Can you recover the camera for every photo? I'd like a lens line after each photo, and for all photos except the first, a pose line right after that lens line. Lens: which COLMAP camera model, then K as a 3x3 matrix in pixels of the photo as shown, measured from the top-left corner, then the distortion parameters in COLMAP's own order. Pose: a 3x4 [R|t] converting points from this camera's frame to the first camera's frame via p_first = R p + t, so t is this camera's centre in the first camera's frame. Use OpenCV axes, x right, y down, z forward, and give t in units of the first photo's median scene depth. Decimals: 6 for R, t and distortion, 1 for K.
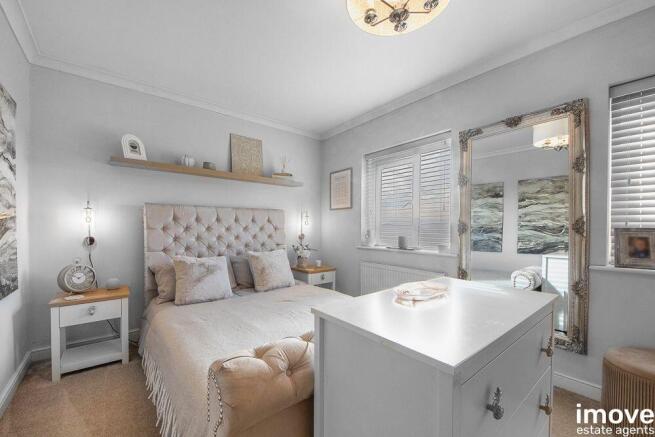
lens RADIAL K [[264.0, 0, 327.3], [0, 264.0, 230.0], [0, 0, 1]] dist [0.000903, -0.000132]
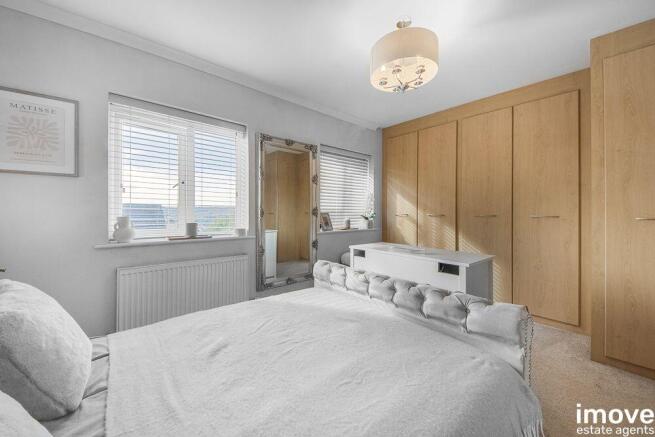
lens RADIAL K [[242.4, 0, 327.3], [0, 242.4, 212.2], [0, 0, 1]] dist [0.000597, 0.000006]
pose [[-0.031962, -0.001597, 0.999488, -0.488512], [0.005892, 0.999981, 0.001786, -0.008870], [-0.999472, 0.005946, -0.031952, 0.599226]]
